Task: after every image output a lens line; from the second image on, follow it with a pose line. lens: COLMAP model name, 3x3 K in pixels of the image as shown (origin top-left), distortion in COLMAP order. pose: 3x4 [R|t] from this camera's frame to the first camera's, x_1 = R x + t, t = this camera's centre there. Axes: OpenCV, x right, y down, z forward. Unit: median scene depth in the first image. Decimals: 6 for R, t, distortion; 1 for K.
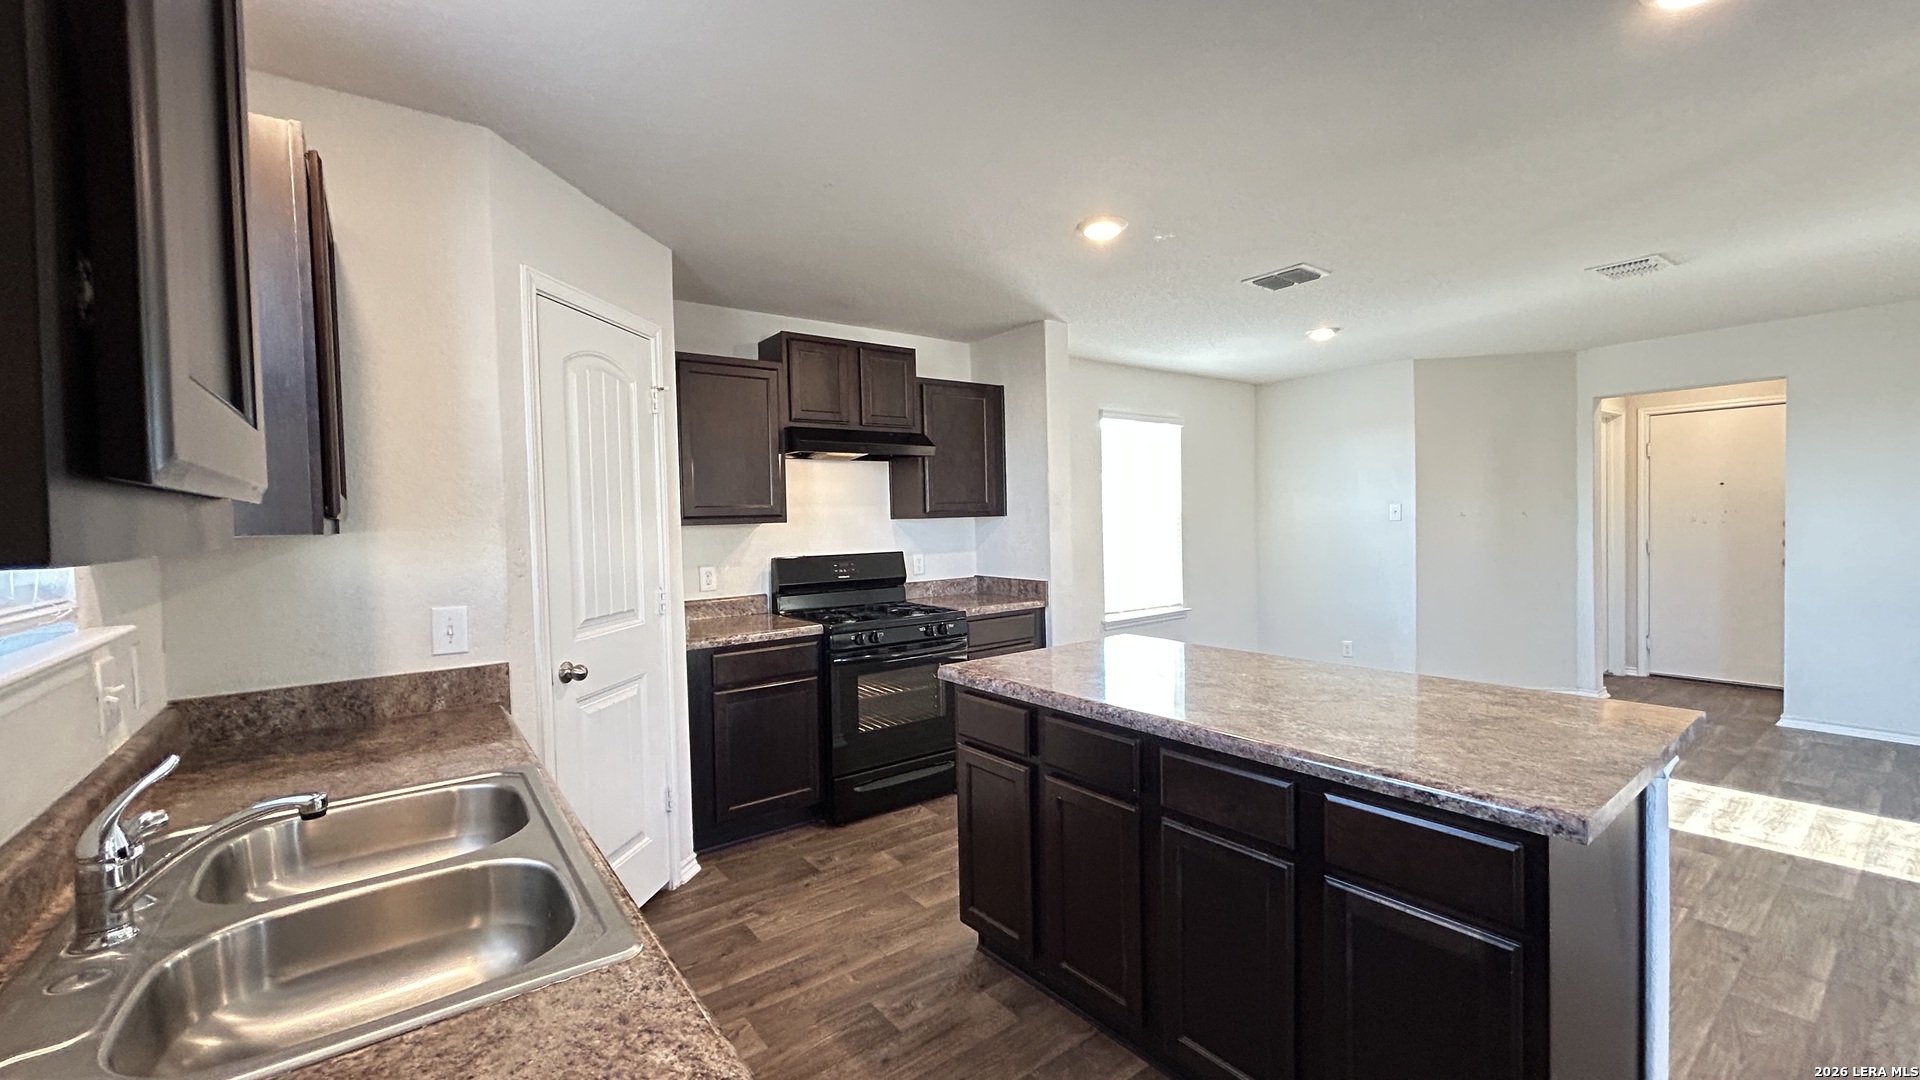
lens RADIAL K [[772.6, 0, 958.2], [0, 772.6, 541.0], [0, 0, 1]] dist [0.001219, 0.000120]
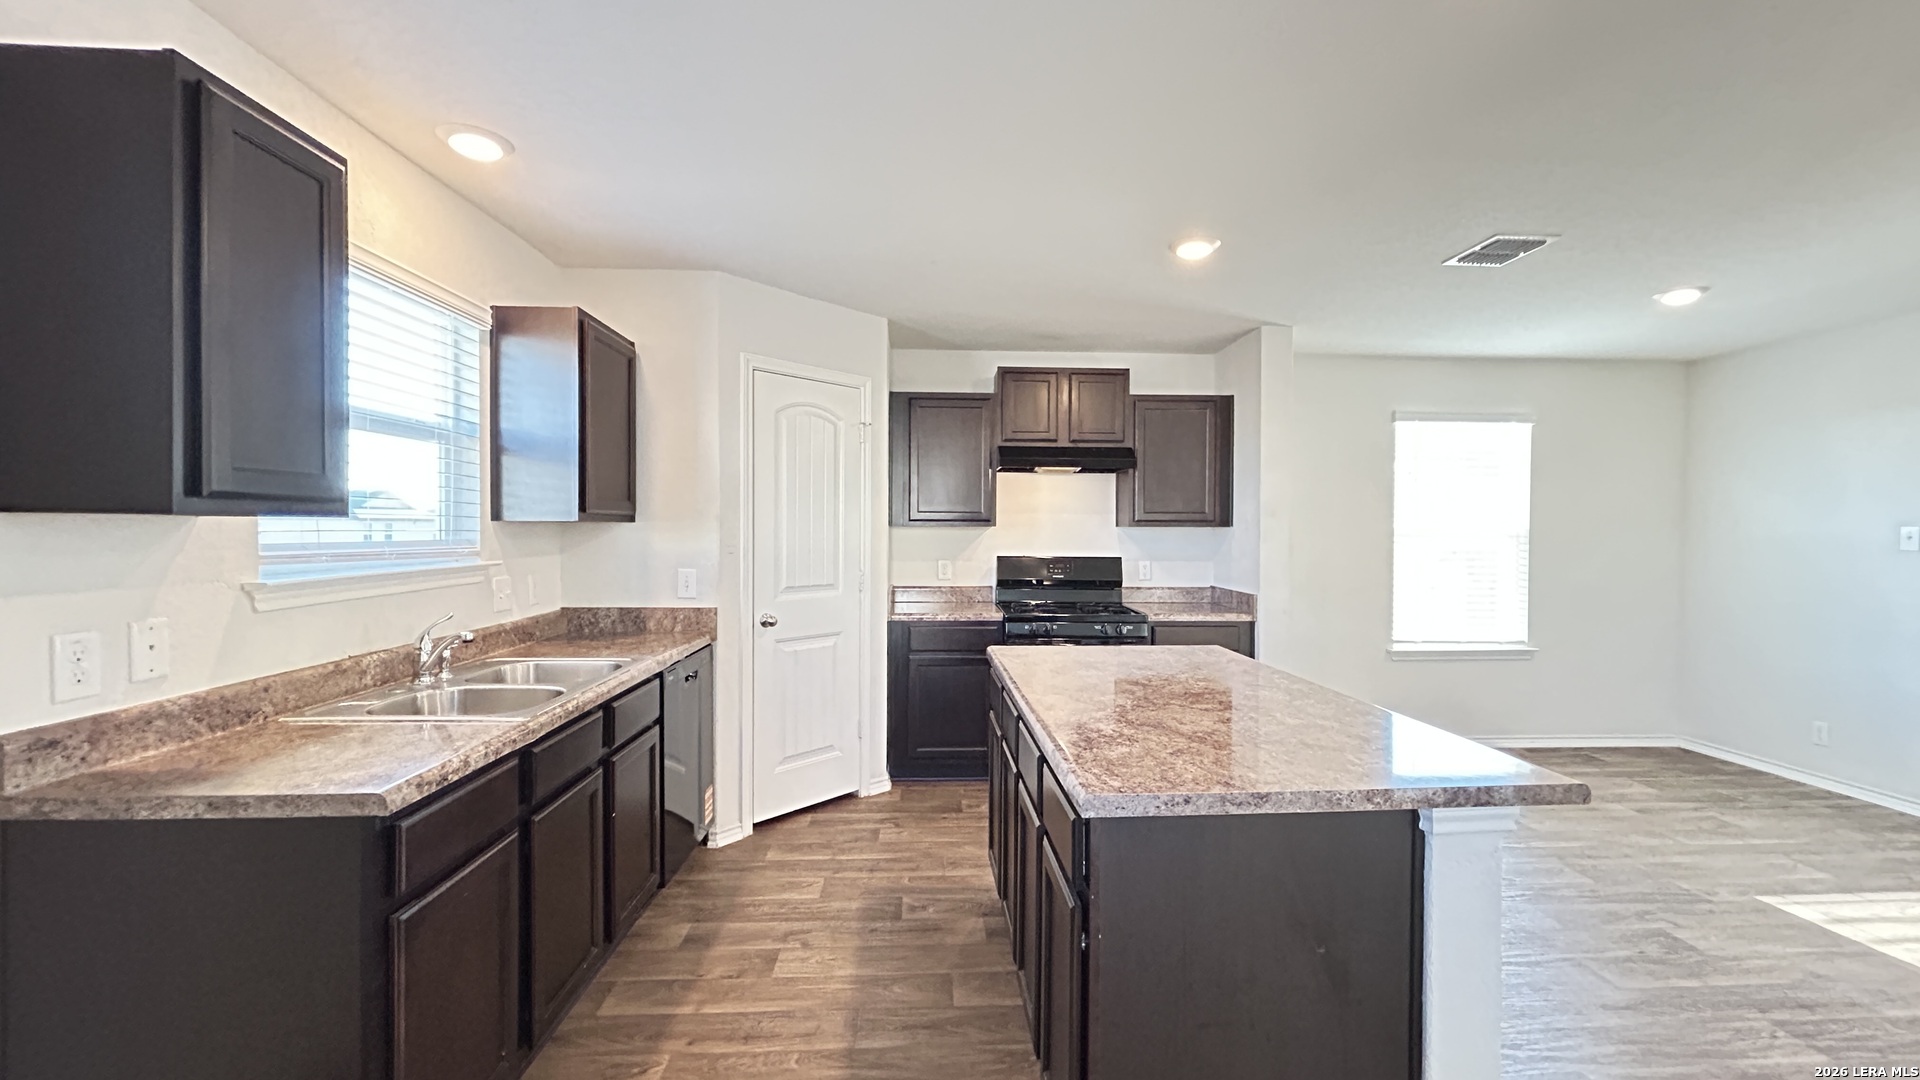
lens RADIAL K [[766.0, 0, 957.3], [0, 766.0, 541.4], [0, 0, 1]] dist [-0.000546, -0.000065]
pose [[0.826470, 0.037305, -0.561743, 0.366904], [-0.043131, 0.999065, 0.002890, -0.001360], [0.561326, 0.021840, 0.827307, -0.010054]]
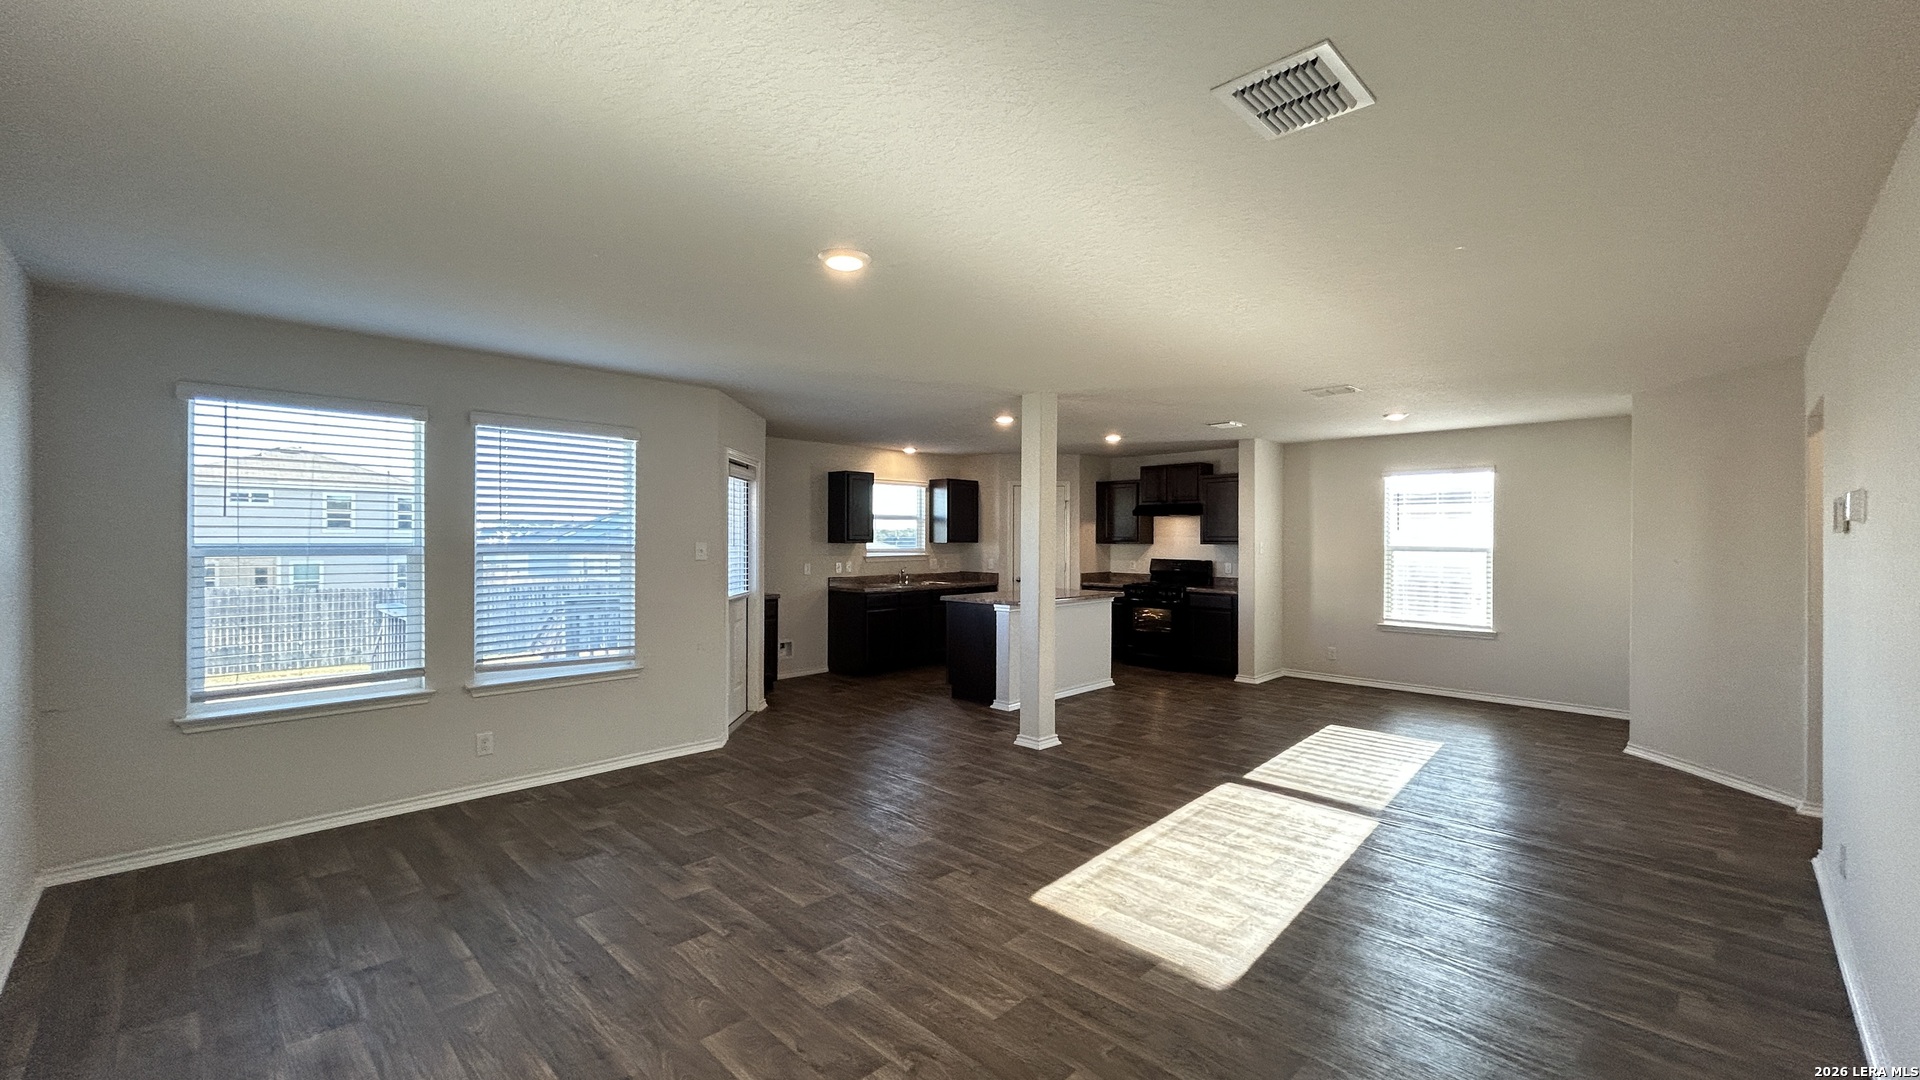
lens RADIAL K [[772.6, 0, 958.2], [0, 772.6, 541.0], [0, 0, 1]] dist [0.001219, 0.000120]
pose [[0.135316, 0.026933, -0.990436, 1.972397], [-0.039115, 0.998996, 0.021822, -0.059281], [0.990030, 0.035788, 0.136233, 0.090088]]
